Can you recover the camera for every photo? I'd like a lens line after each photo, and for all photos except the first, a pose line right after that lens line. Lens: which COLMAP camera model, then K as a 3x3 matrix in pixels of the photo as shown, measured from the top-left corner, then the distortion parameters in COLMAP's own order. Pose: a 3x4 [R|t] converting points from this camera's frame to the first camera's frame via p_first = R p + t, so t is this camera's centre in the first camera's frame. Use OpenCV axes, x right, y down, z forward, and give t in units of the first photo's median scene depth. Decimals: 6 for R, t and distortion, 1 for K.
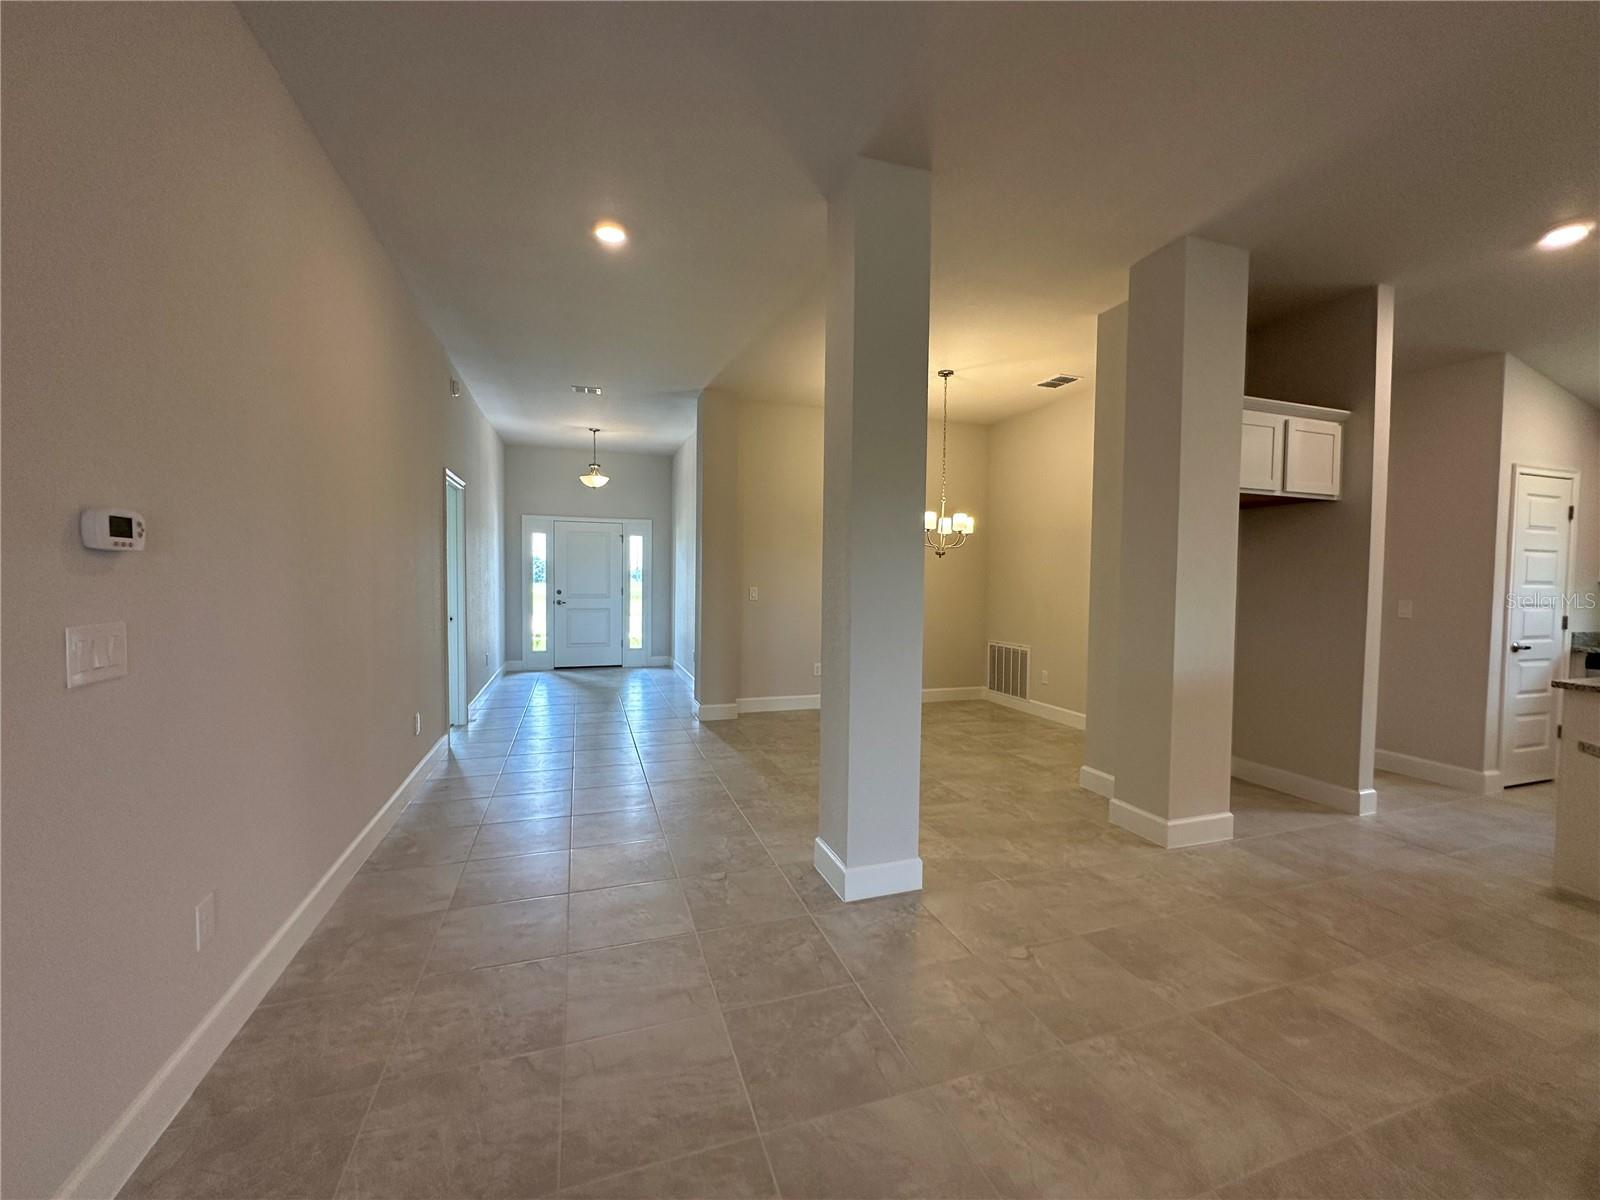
lens RADIAL K [[641.2, 0, 801.4], [0, 641.2, 597.8], [0, 0, 1]] dist [-0.003097, 0.000149]
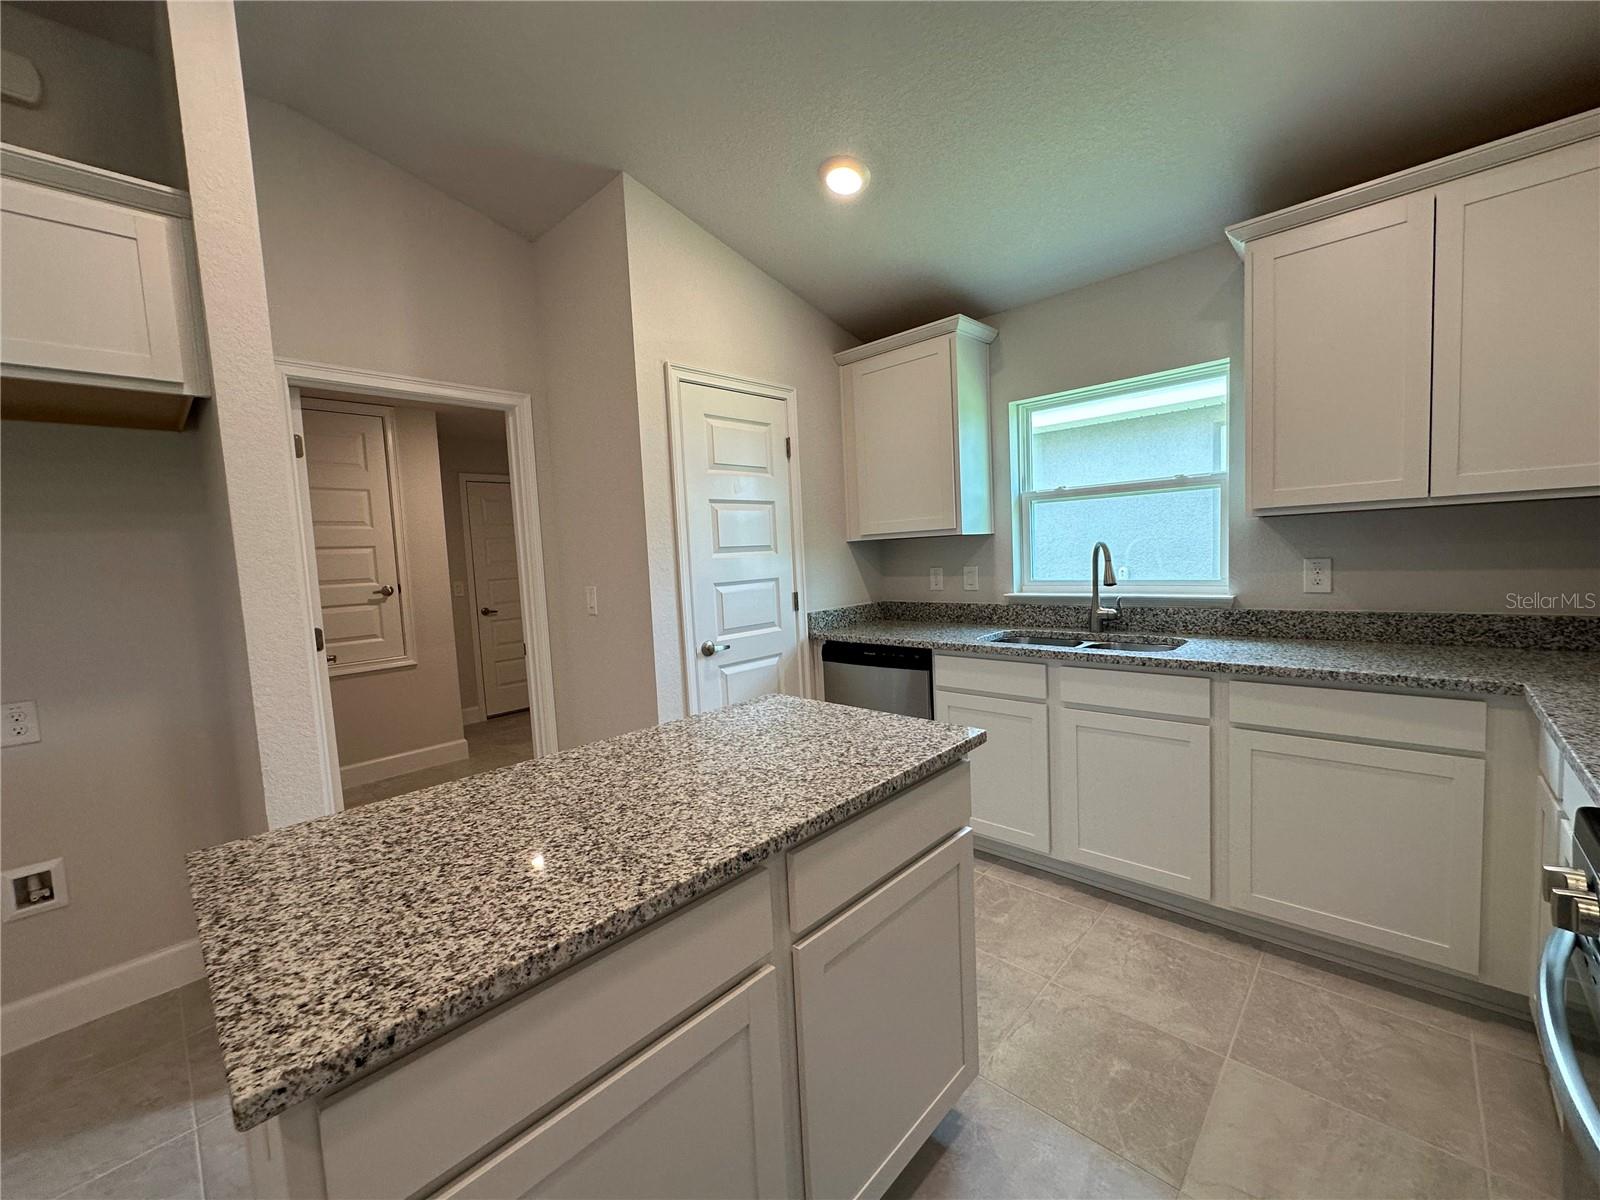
lens RADIAL K [[641.2, 0, 801.4], [0, 641.2, 597.8], [0, 0, 1]] dist [-0.003097, 0.000149]
pose [[0.885191, -0.093749, 0.455684, 0.899965], [0.079679, 0.995564, 0.050038, -0.000444], [-0.458354, -0.007985, 0.888734, 0.364470]]
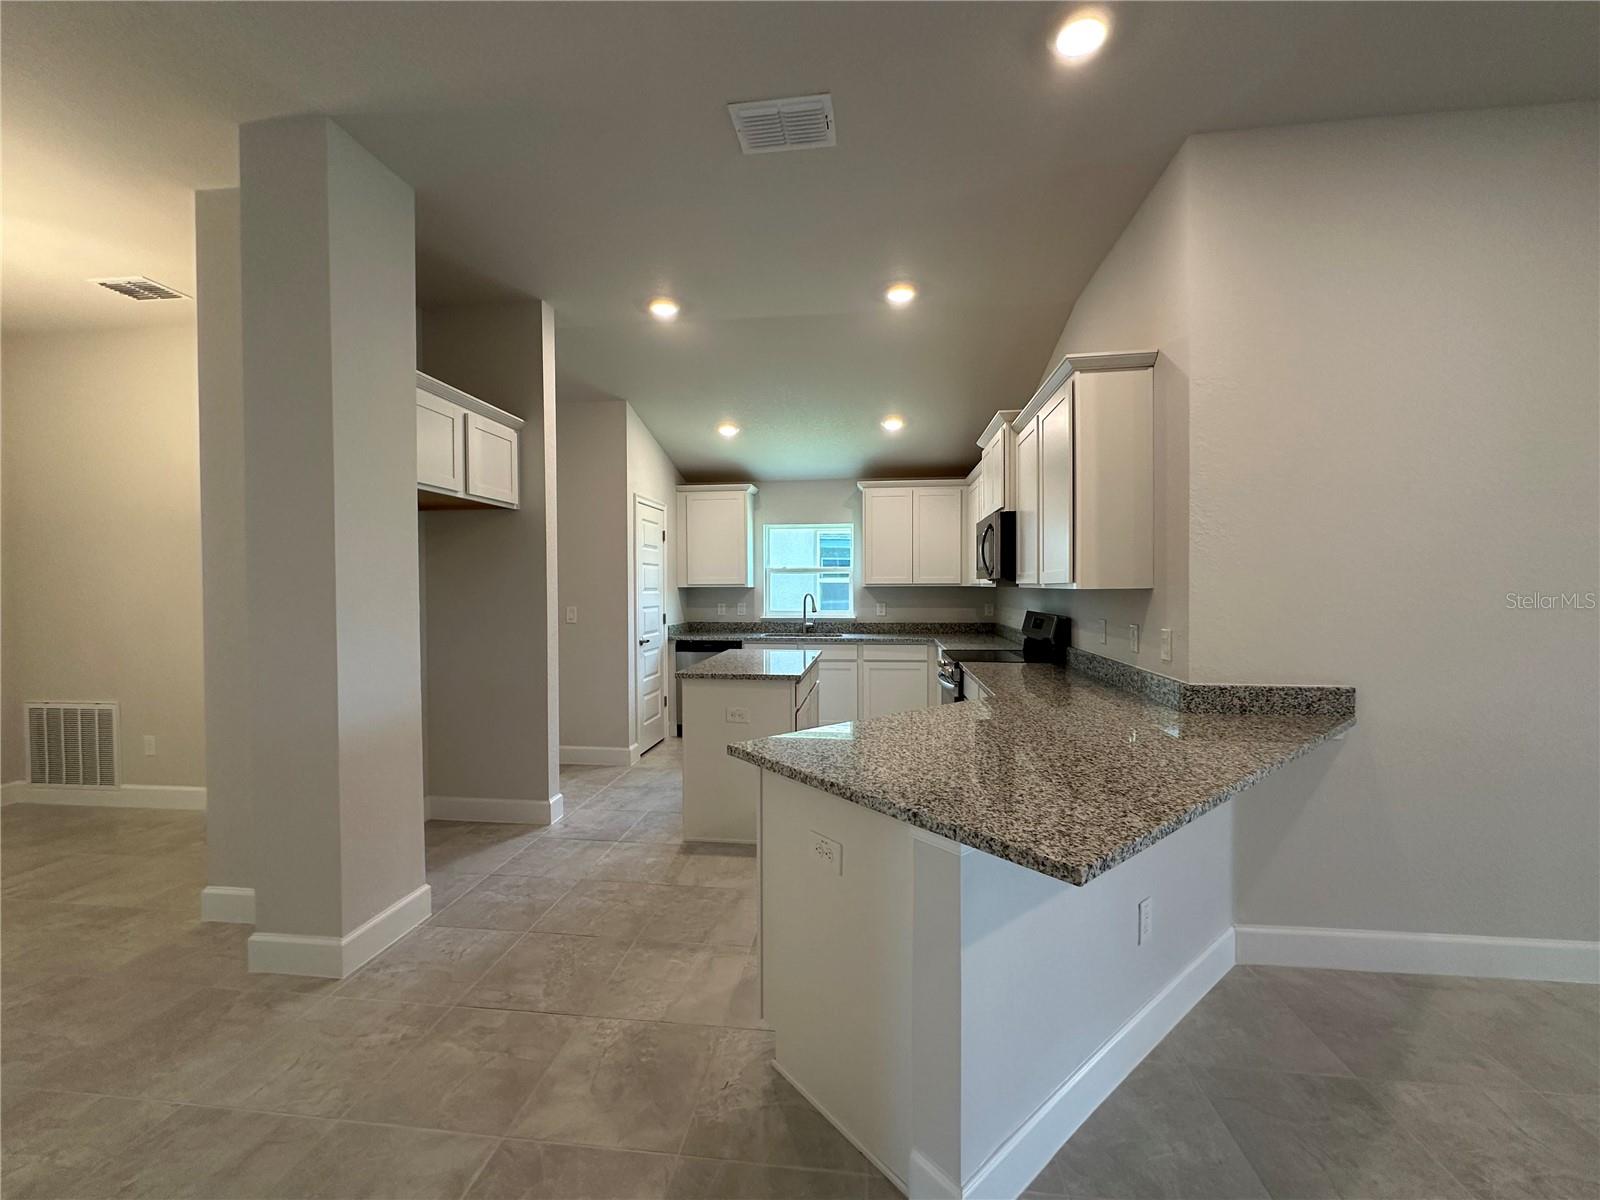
lens RADIAL K [[641.2, 0, 801.4], [0, 641.2, 597.8], [0, 0, 1]] dist [-0.003097, 0.000149]
pose [[0.433725, -0.033110, 0.900437, 0.128912], [0.040479, 0.999032, 0.017237, -0.016178], [-0.900136, 0.028972, 0.434645, 0.171649]]
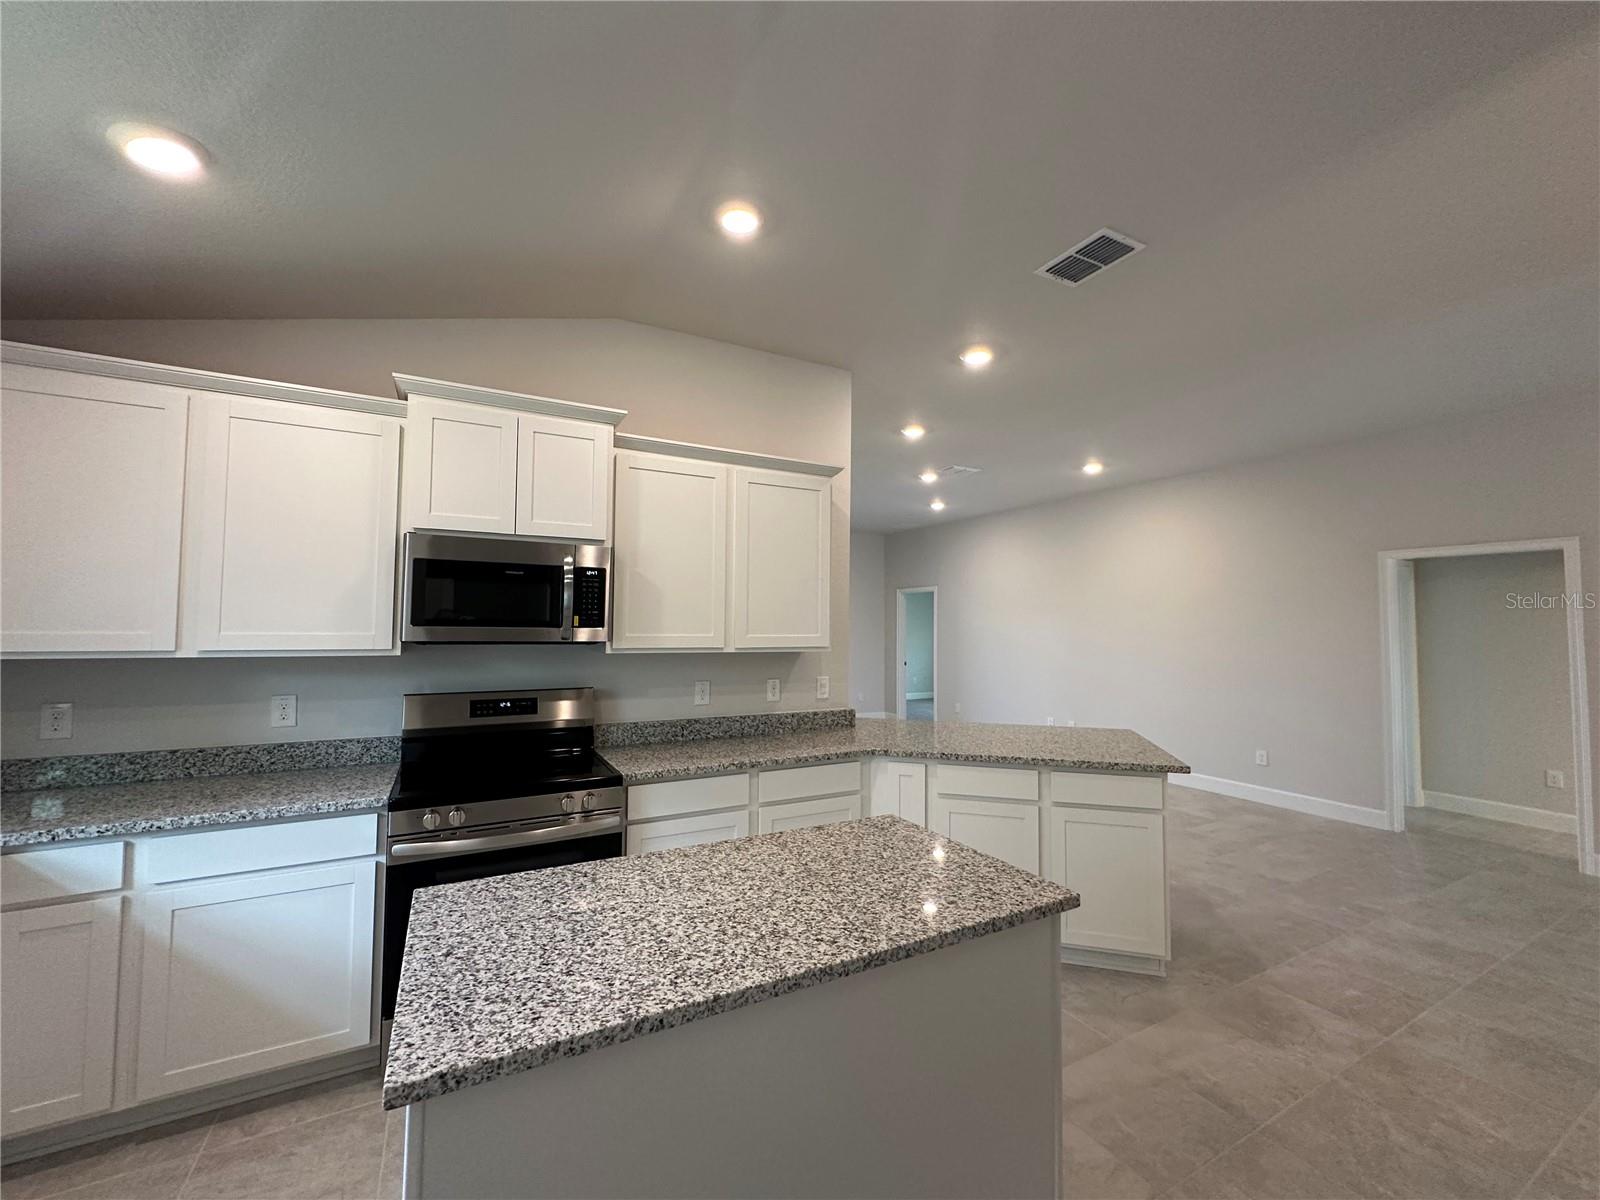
lens RADIAL K [[641.2, 0, 801.4], [0, 641.2, 597.8], [0, 0, 1]] dist [-0.003097, 0.000149]
pose [[-0.986204, -0.029388, -0.162905, 0.997654], [-0.027367, 0.999518, -0.014633, -0.056434], [0.163256, -0.009973, -0.986533, 0.983389]]
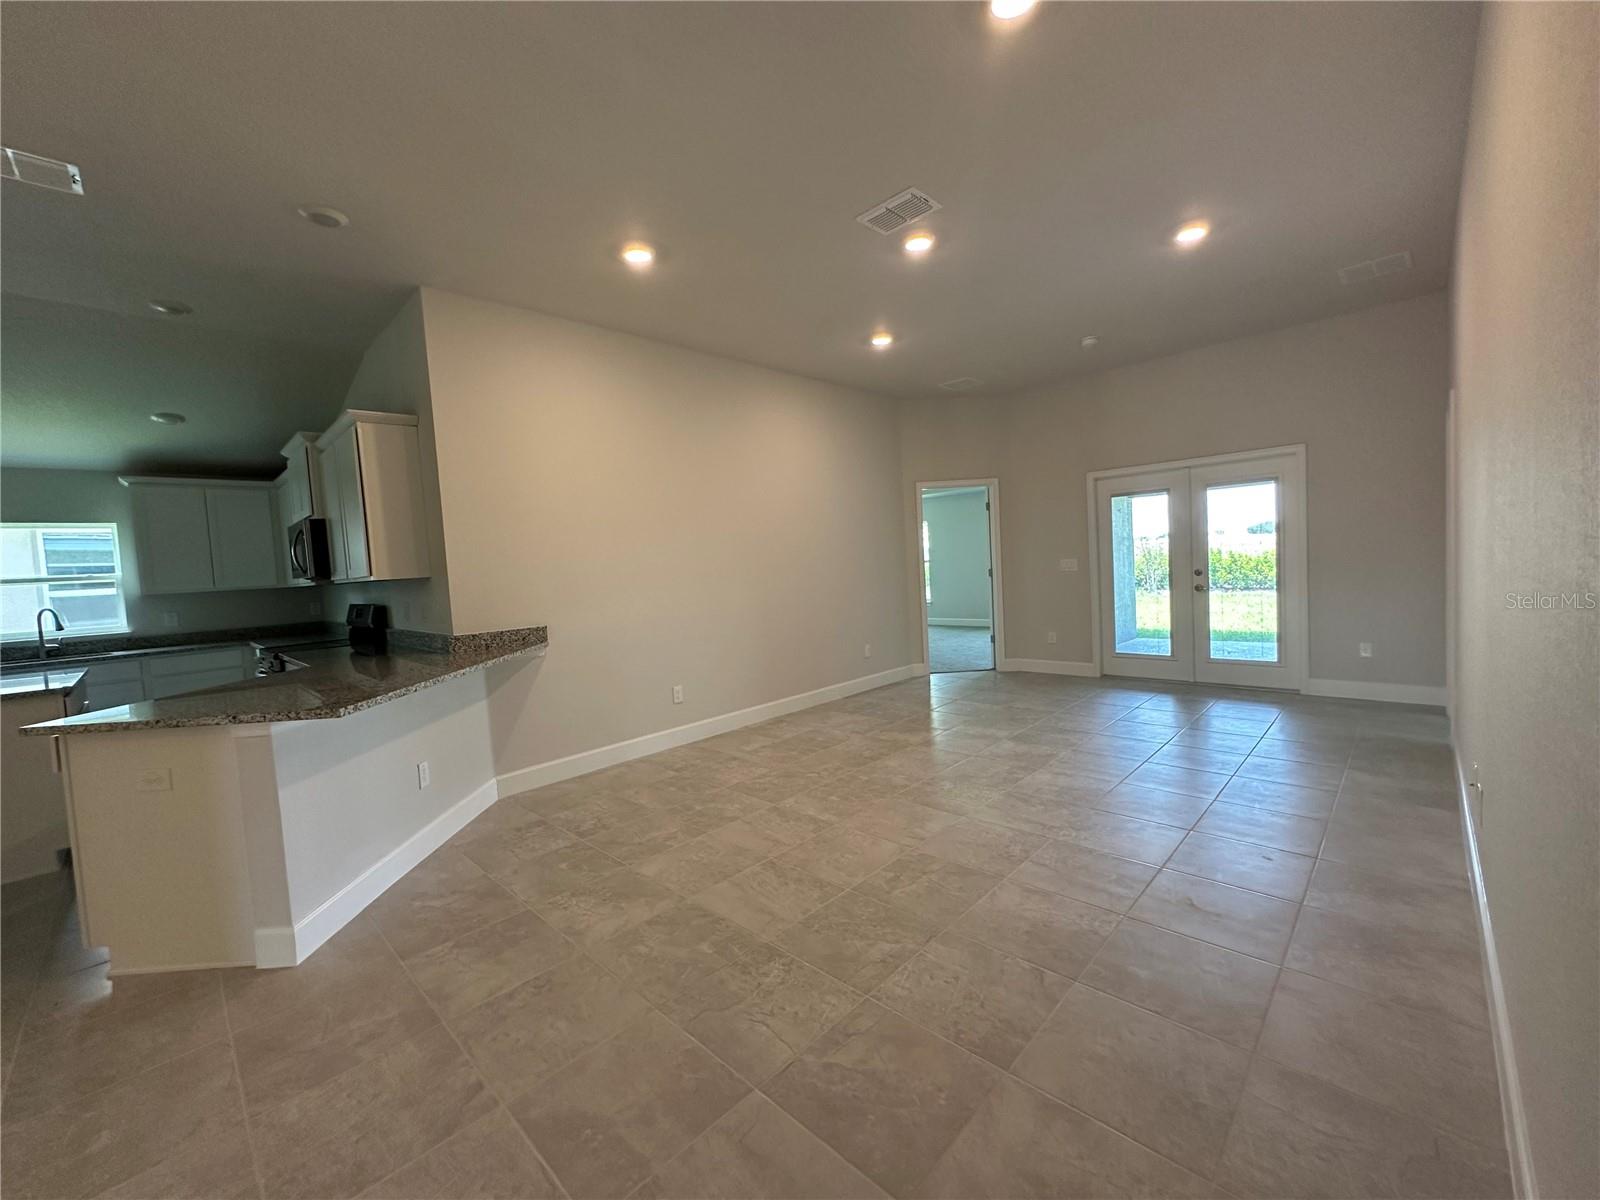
lens RADIAL K [[642.1, 0, 800.0], [0, 642.1, 600.0], [0, 0, 1]] dist [-0.000735, 0.000204]
pose [[-0.448689, -0.040766, 0.892758, -0.235070], [0.081768, 0.992896, 0.086434, -0.004266], [-0.889939, 0.111781, -0.442168, 0.072321]]
